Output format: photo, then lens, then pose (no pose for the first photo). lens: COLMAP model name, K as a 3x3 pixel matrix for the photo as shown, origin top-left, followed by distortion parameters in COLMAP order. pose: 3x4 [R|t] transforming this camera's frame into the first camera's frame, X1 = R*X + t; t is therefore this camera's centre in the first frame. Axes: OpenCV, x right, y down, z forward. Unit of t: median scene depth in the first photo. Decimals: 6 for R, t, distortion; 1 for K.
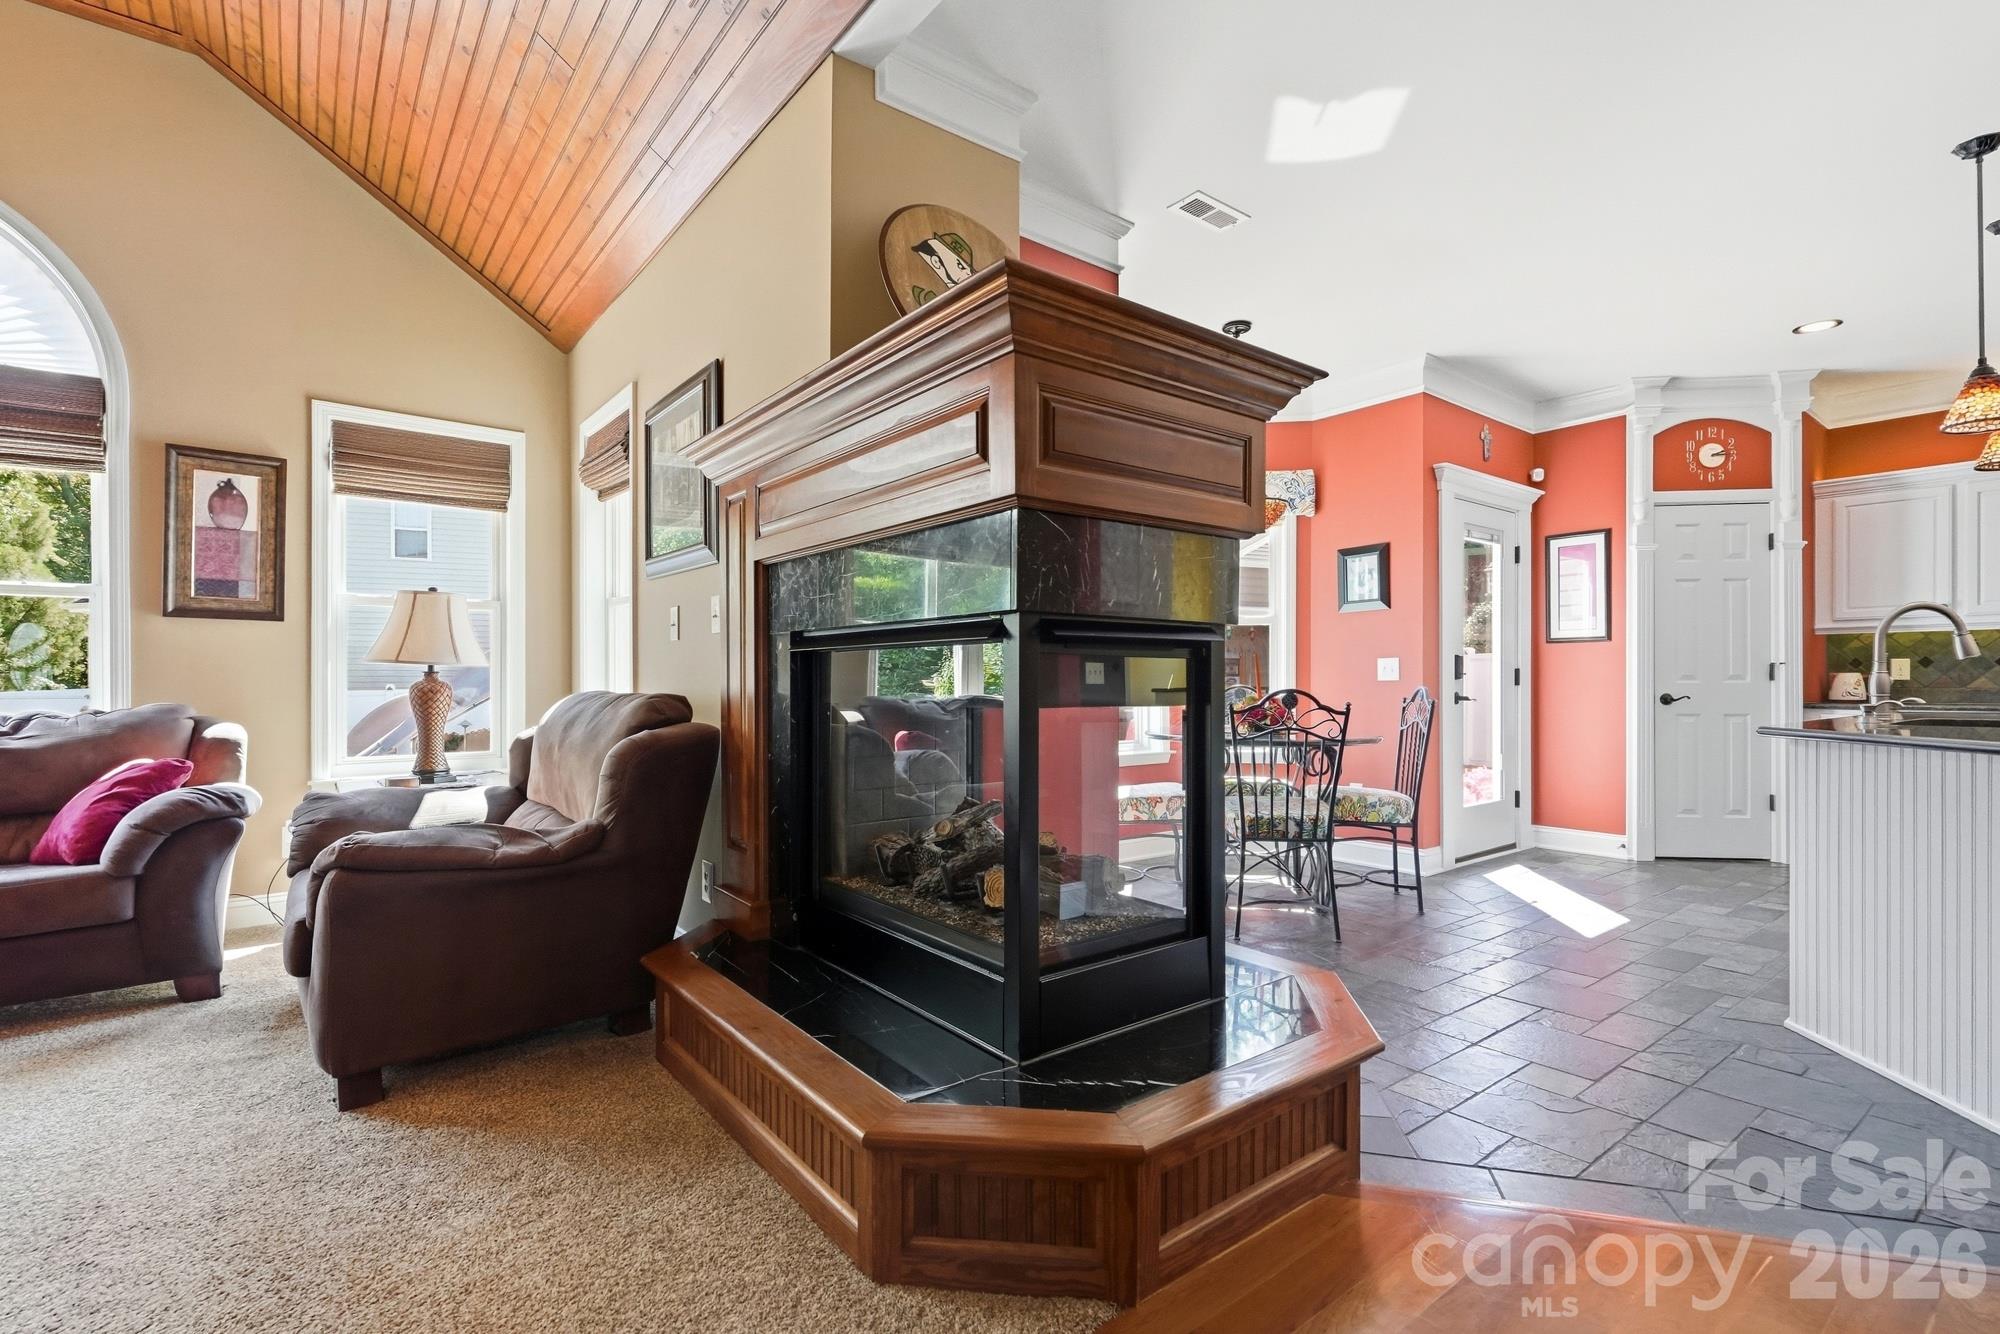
lens RADIAL K [[919.4, 0, 1012.1], [0, 919.4, 685.6], [0, 0, 1]] dist [0.006847, -0.002927]
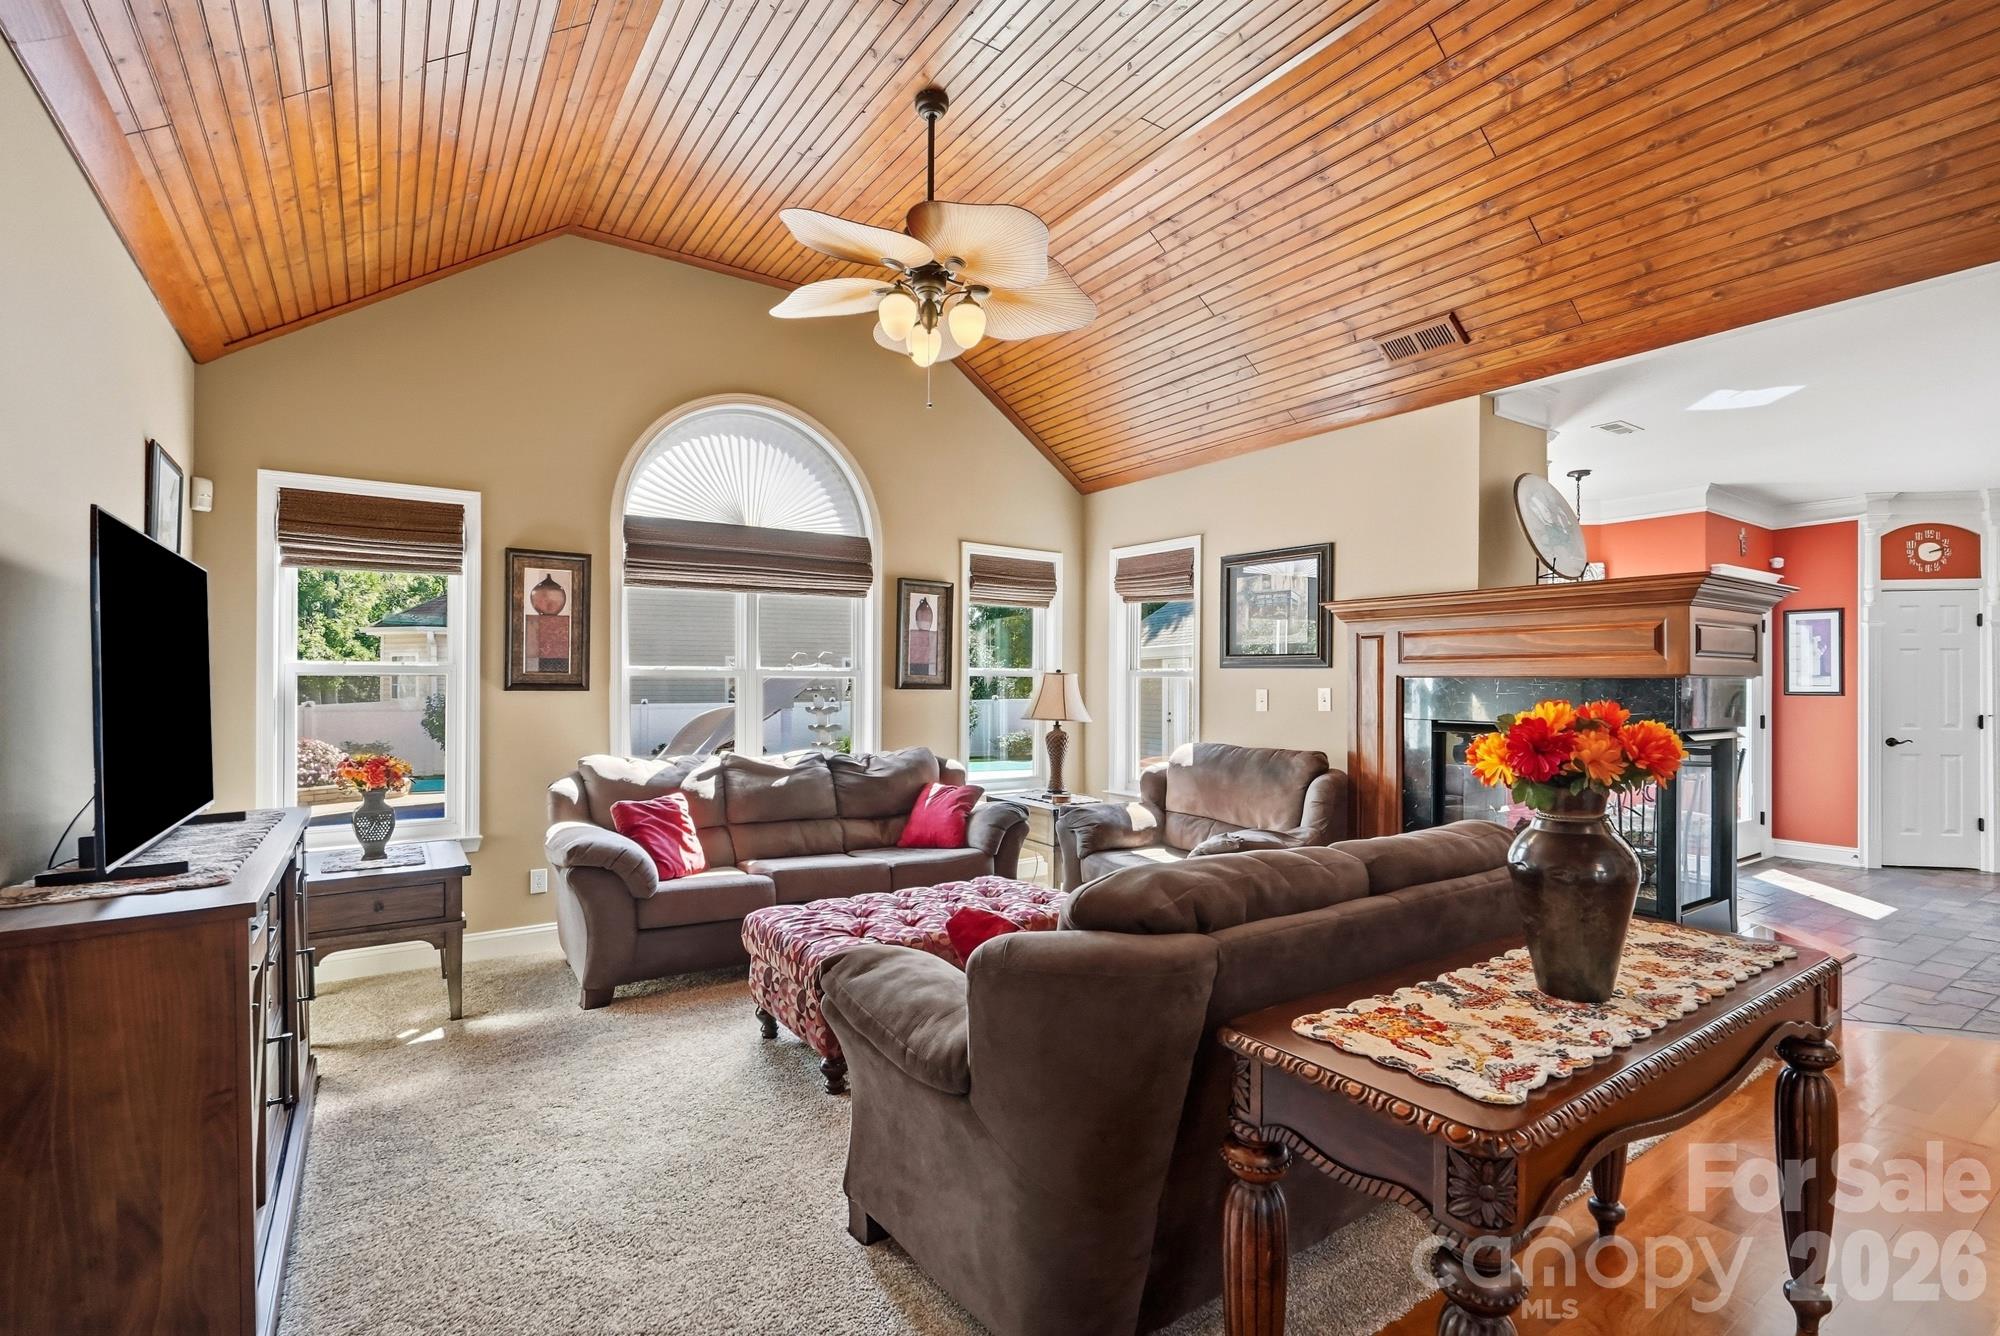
lens RADIAL K [[919.4, 0, 1006.1], [0, 919.4, 681.3], [0, 0, 1]] dist [0.006847, -0.002927]
pose [[0.997909, 0.005333, -0.064418, -0.439329], [-0.005786, 0.999960, -0.006855, -0.054445], [0.064378, 0.007213, 0.997899, -0.361715]]
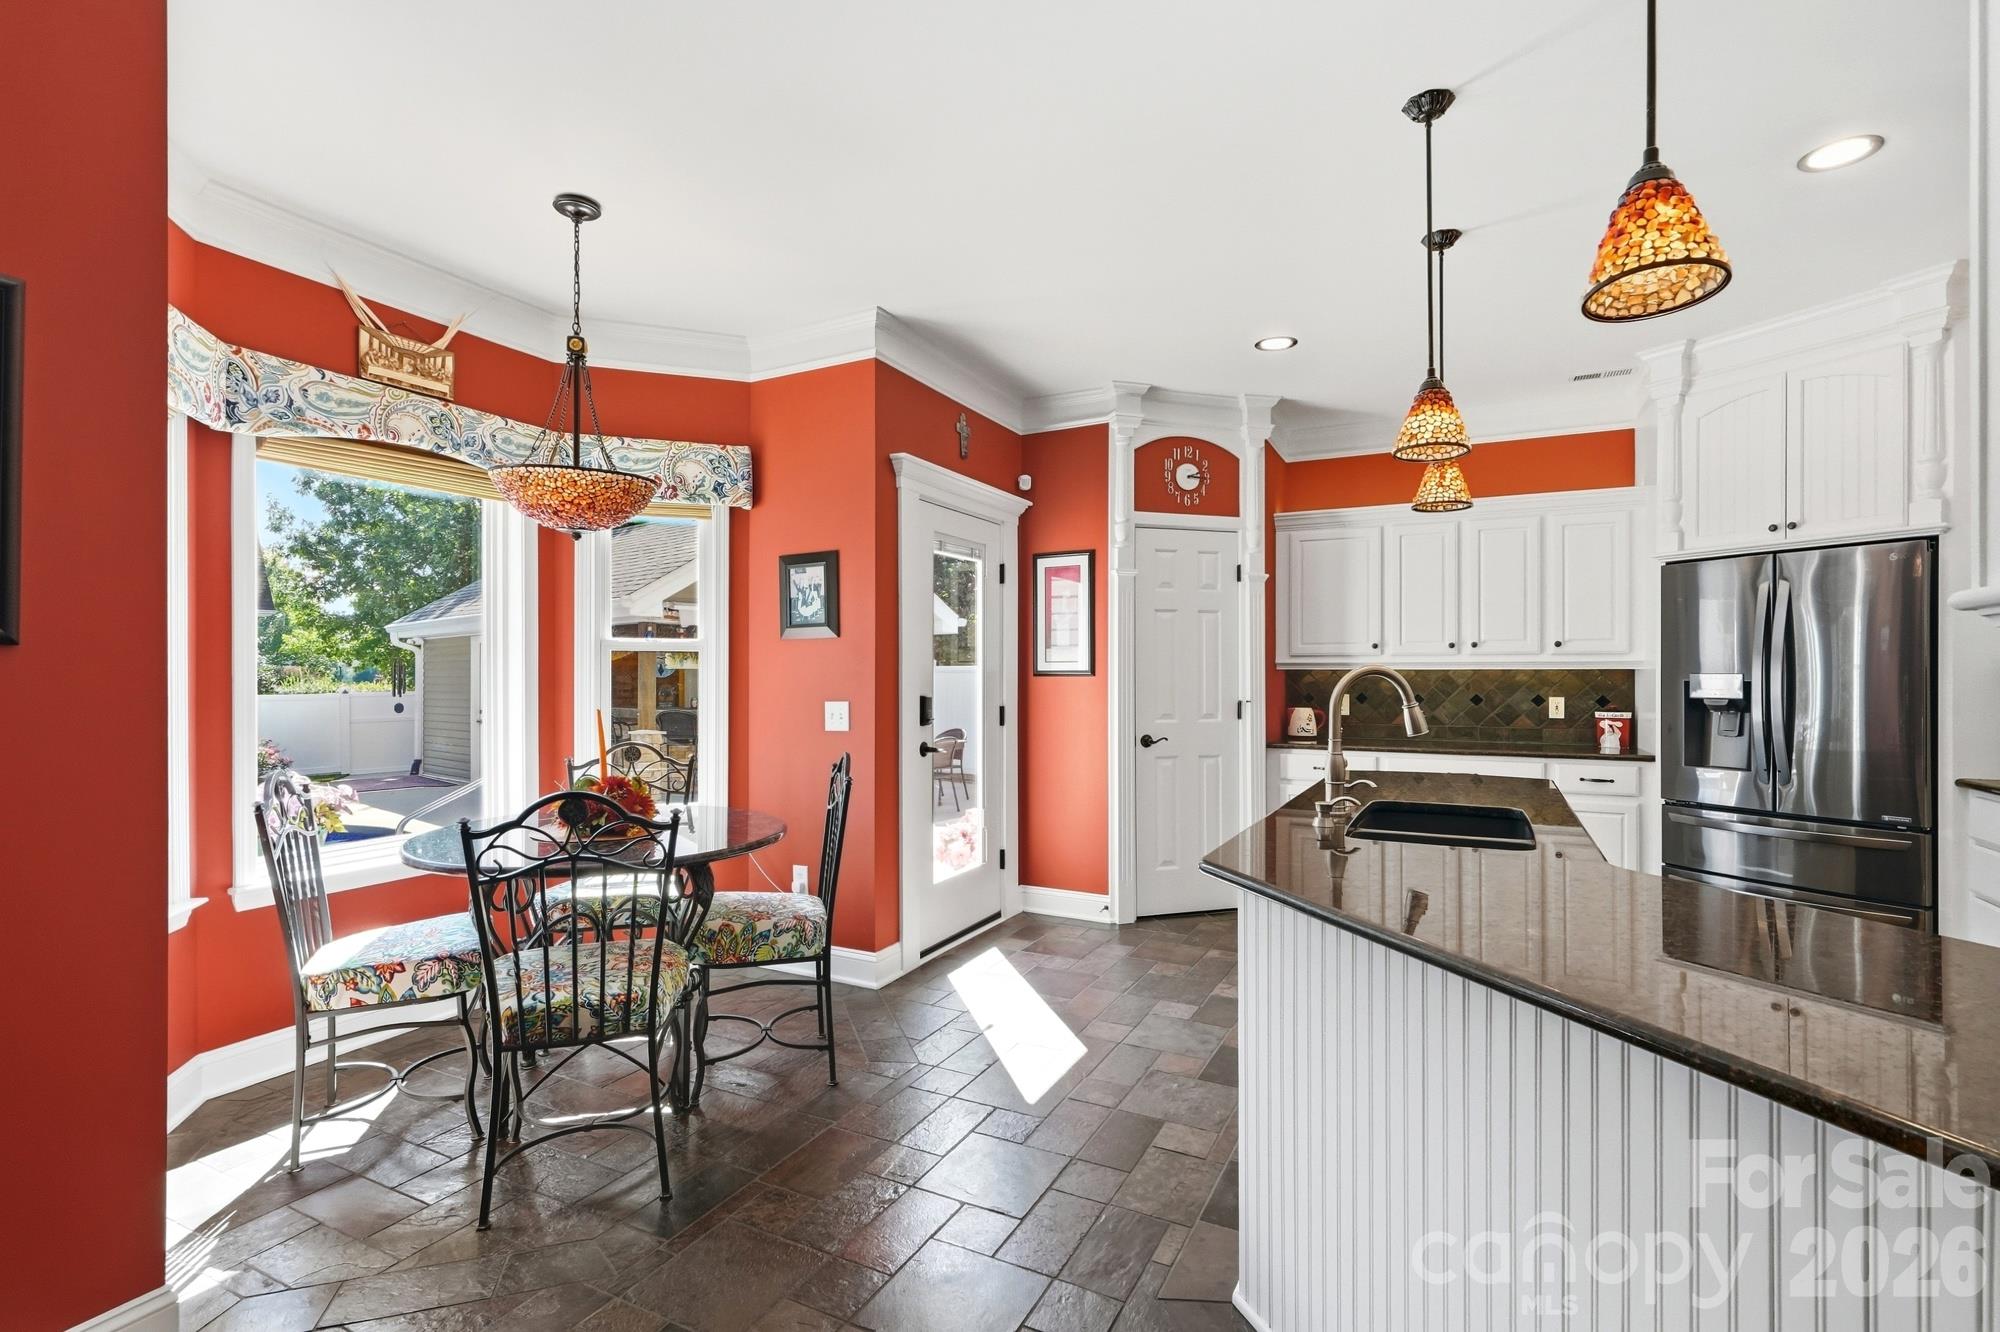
lens RADIAL K [[919.4, 0, 1009.2], [0, 919.4, 673.6], [0, 0, 1]] dist [0.006847, -0.002927]
pose [[0.909361, 0.002381, 0.416001, 0.212966], [0.000252, 0.999980, -0.006274, -0.046554], [-0.416008, 0.005810, 0.909342, 0.236744]]
